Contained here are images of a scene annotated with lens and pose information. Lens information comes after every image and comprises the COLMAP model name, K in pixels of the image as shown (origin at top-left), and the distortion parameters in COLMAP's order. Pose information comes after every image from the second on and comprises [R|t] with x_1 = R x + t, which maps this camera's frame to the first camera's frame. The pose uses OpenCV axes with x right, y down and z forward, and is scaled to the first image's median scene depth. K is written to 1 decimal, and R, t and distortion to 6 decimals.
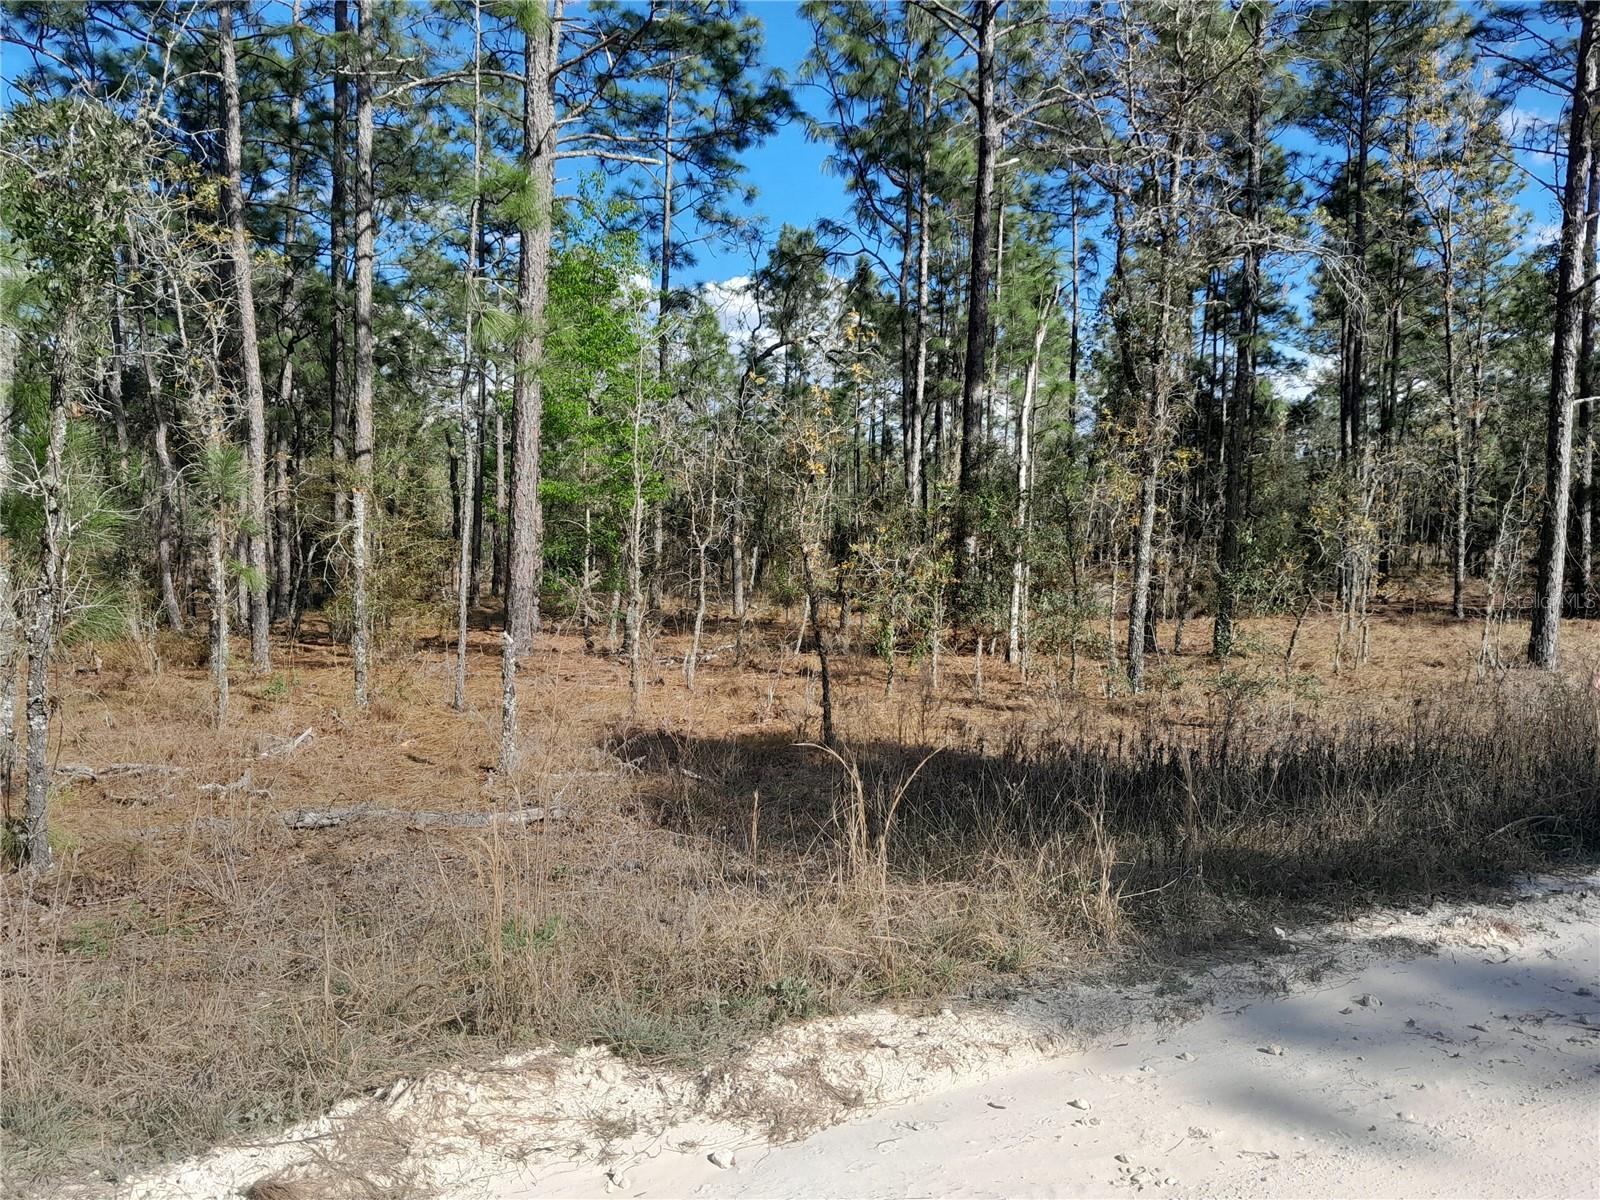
lens RADIAL K [[1266.7, 0, 798.6], [0, 1266.7, 602.0], [0, 0, 1]] dist [-0.004882, -0.009672]
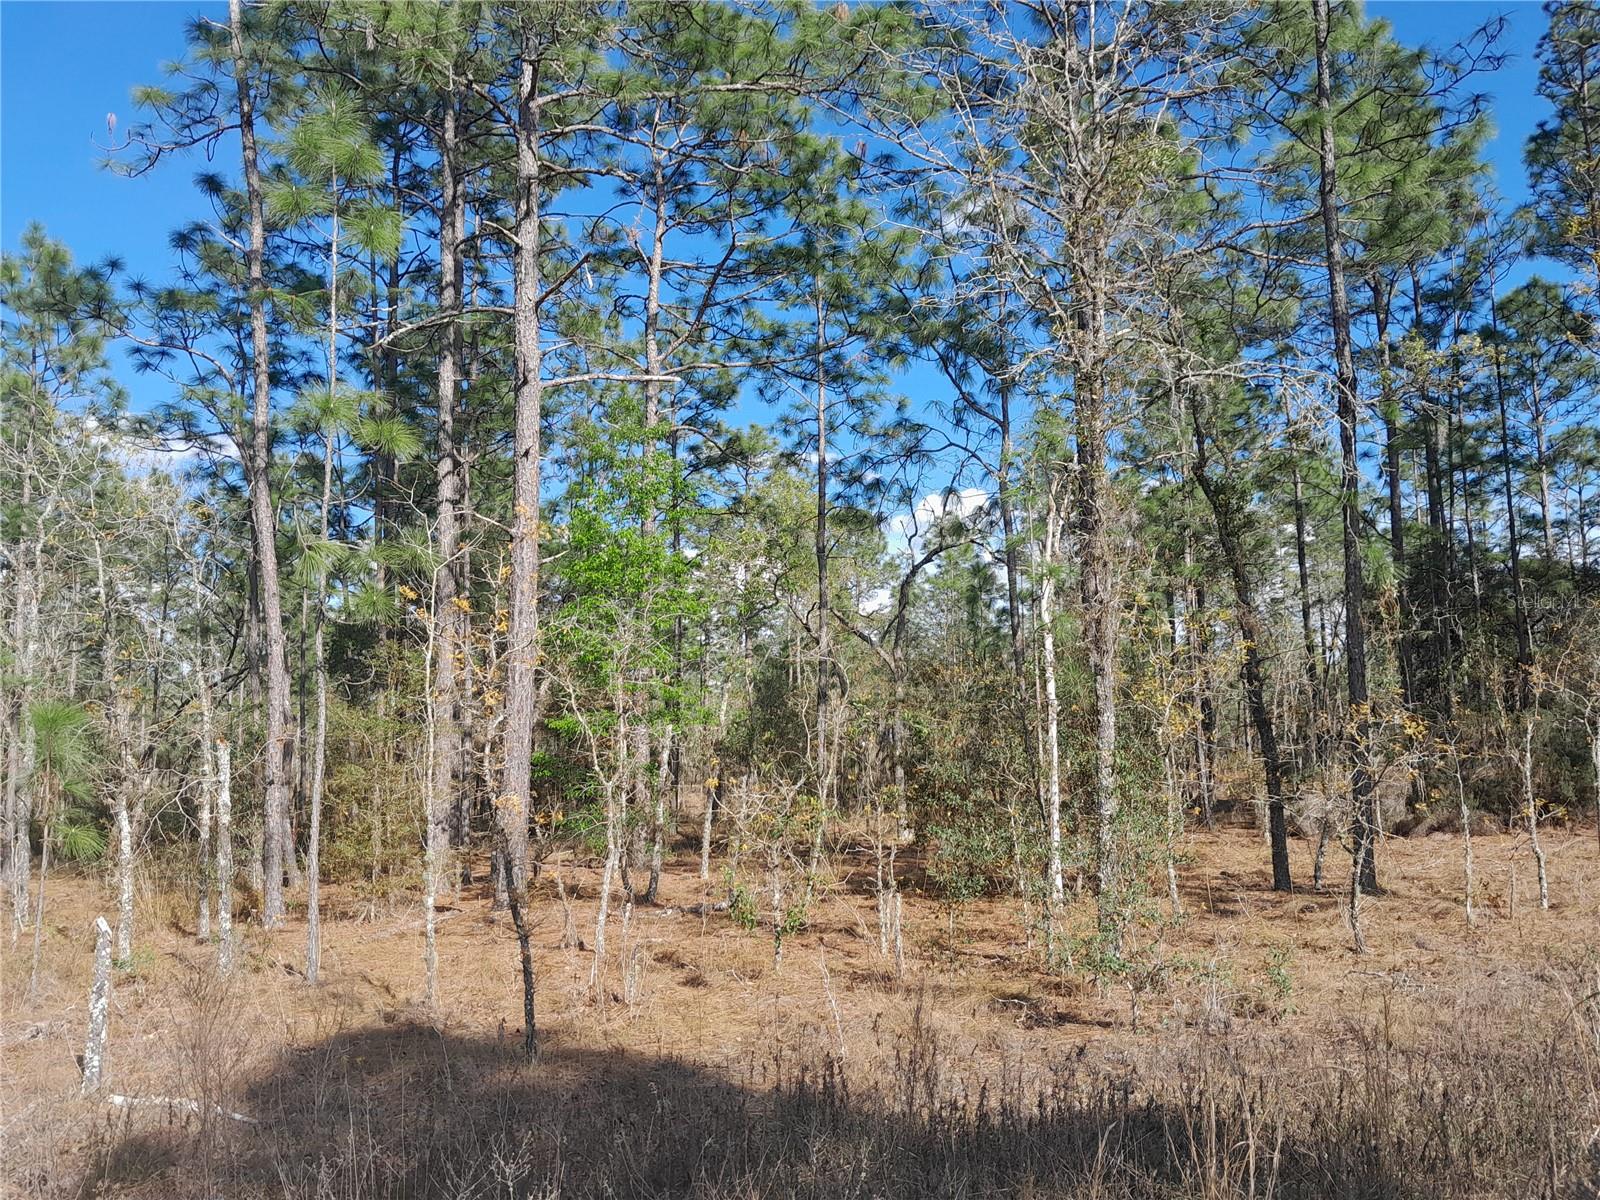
lens RADIAL K [[1266.7, 0, 798.6], [0, 1266.7, 602.0], [0, 0, 1]] dist [-0.004882, -0.009672]
pose [[0.969933, -0.069028, -0.233376, 0.152349], [0.028462, 0.984526, -0.172914, -0.008573], [0.241701, 0.161073, 0.956889, 0.100039]]
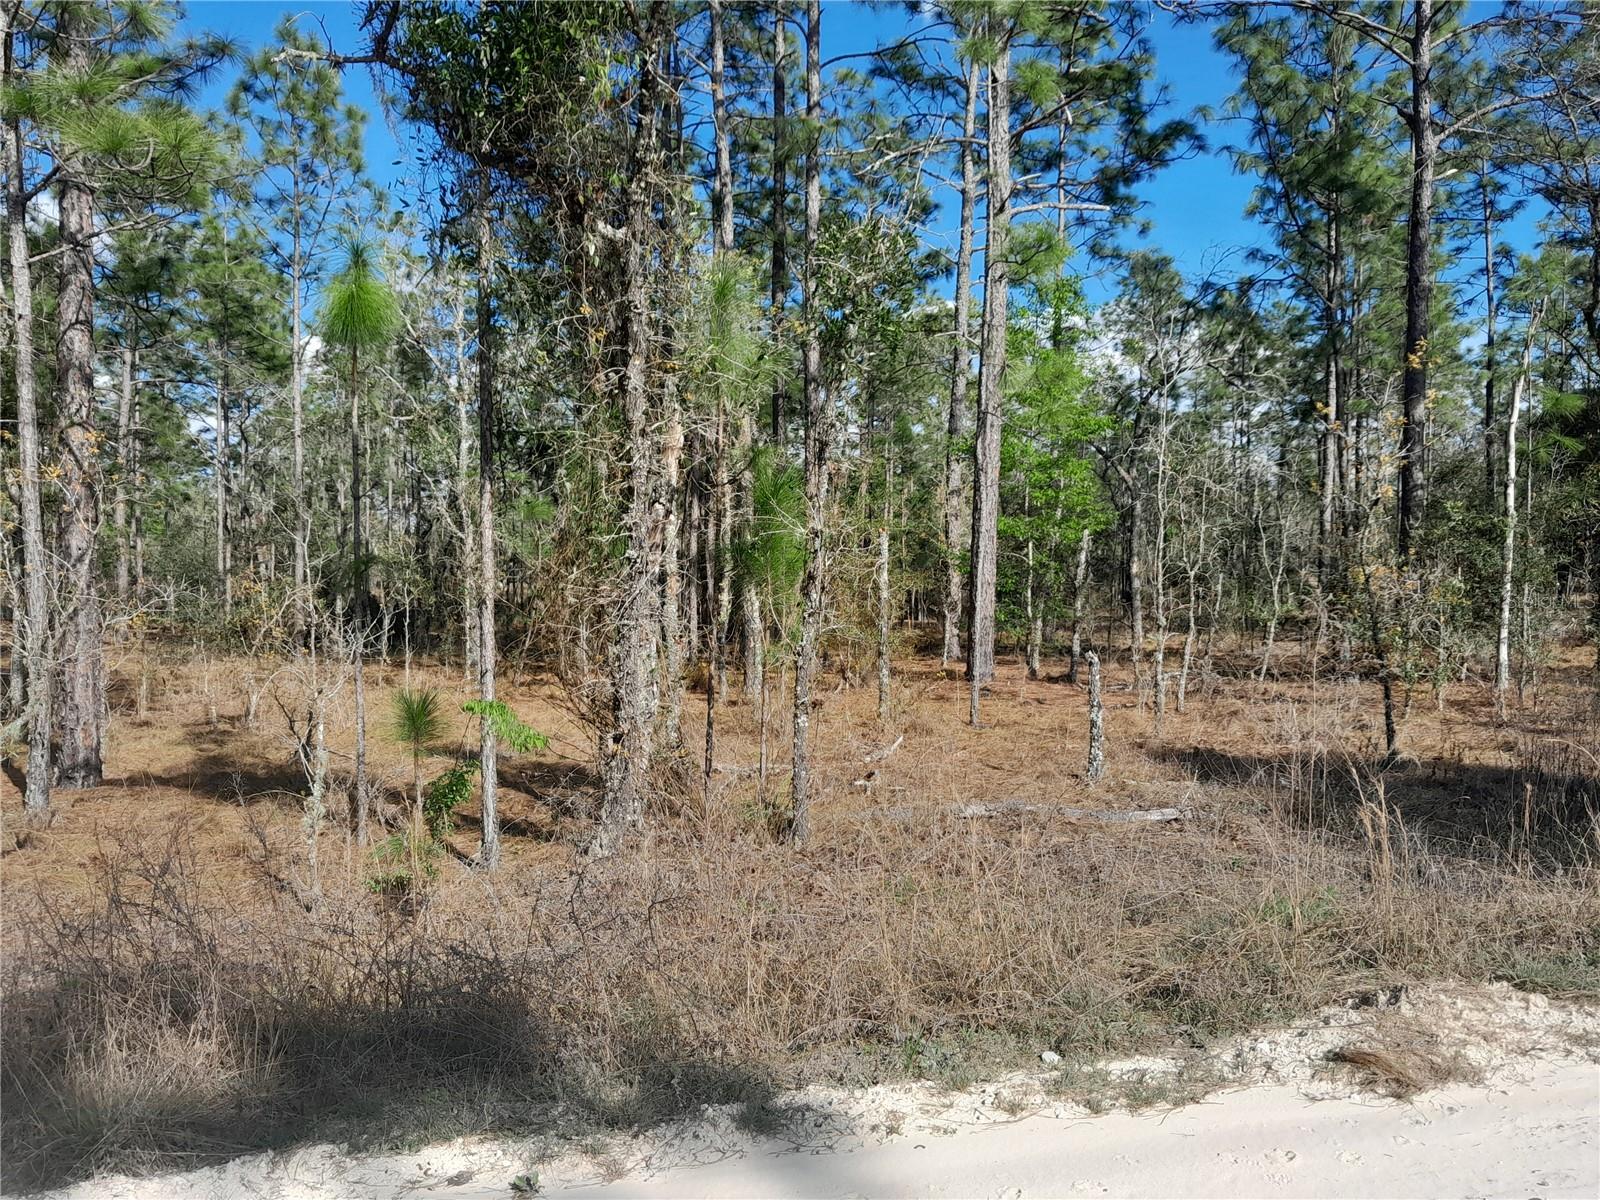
lens RADIAL K [[1266.7, 0, 798.6], [0, 1266.7, 602.0], [0, 0, 1]] dist [-0.004882, -0.009672]
pose [[0.968355, -0.013967, -0.249185, -0.080003], [0.007006, 0.999561, -0.028797, 0.004300], [0.249478, 0.026140, 0.968028, -0.050335]]
